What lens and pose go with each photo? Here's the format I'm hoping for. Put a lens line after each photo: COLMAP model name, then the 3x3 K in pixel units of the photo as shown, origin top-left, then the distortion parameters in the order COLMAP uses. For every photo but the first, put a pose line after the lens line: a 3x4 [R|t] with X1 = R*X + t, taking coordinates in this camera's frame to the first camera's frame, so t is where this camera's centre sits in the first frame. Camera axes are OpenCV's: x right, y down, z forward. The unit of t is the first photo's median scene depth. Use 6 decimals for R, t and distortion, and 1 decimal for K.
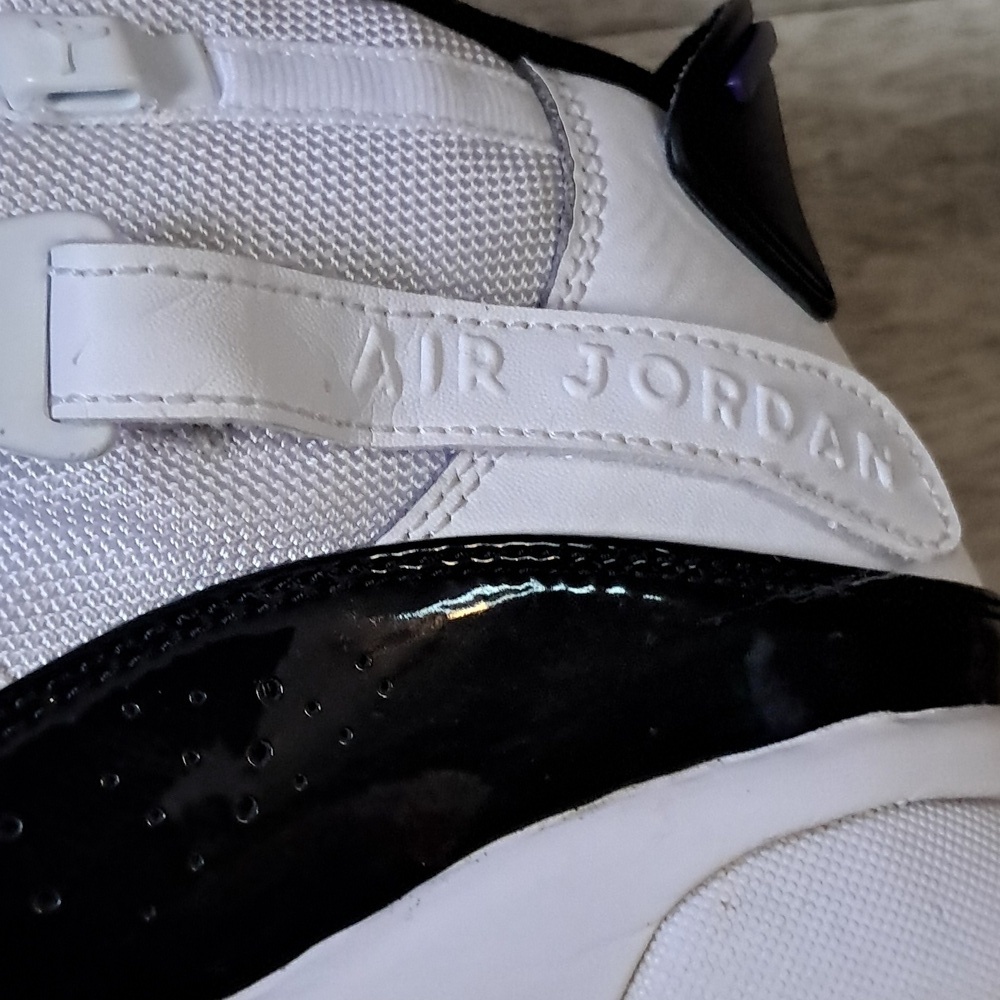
lens RADIAL K [[1642.5, 0, 501.3], [0, 1642.5, 474.1], [0, 0, 1]] dist [0.276486, -0.861743]
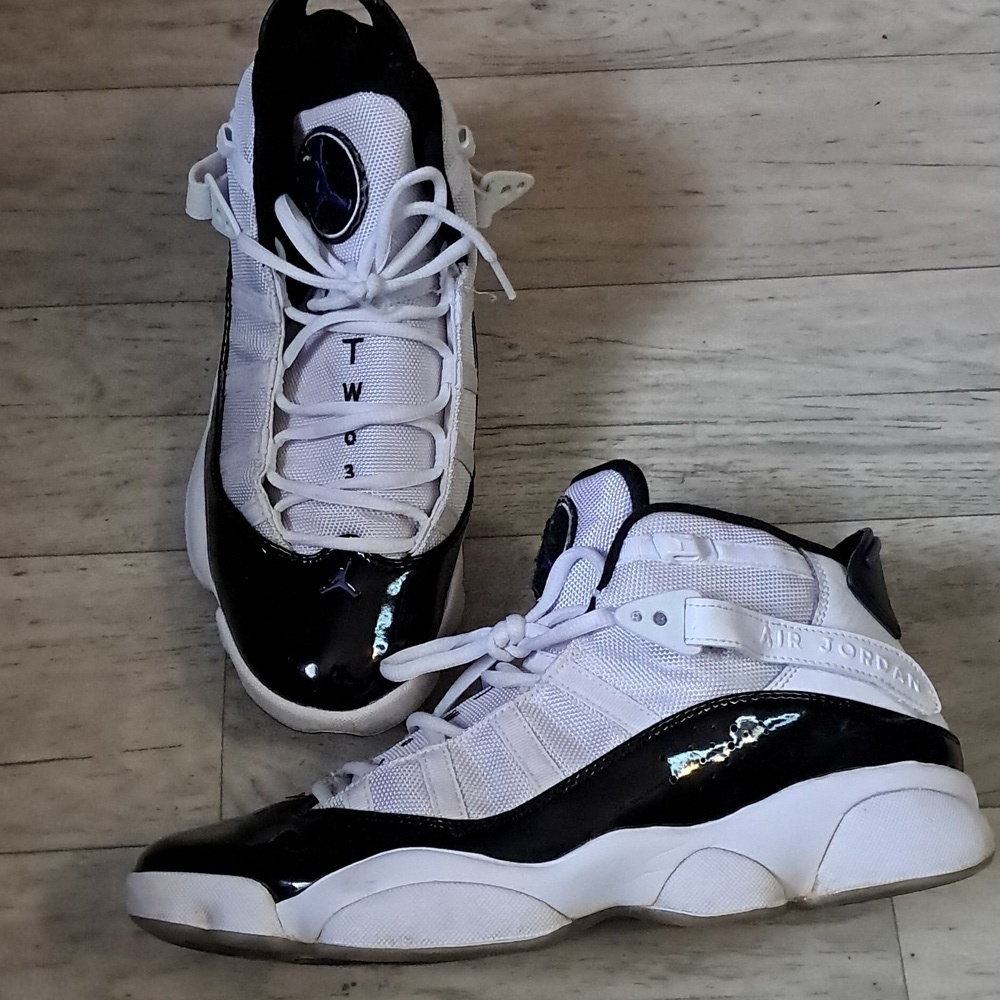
lens RADIAL K [[1642.5, 0, 501.3], [0, 1642.5, 474.1], [0, 0, 1]] dist [0.276486, -0.861743]
pose [[0.997194, 0.061330, -0.042935, -0.469098], [-0.069152, 0.974305, -0.214353, 0.359256], [0.028686, 0.216720, 0.975812, -2.325573]]
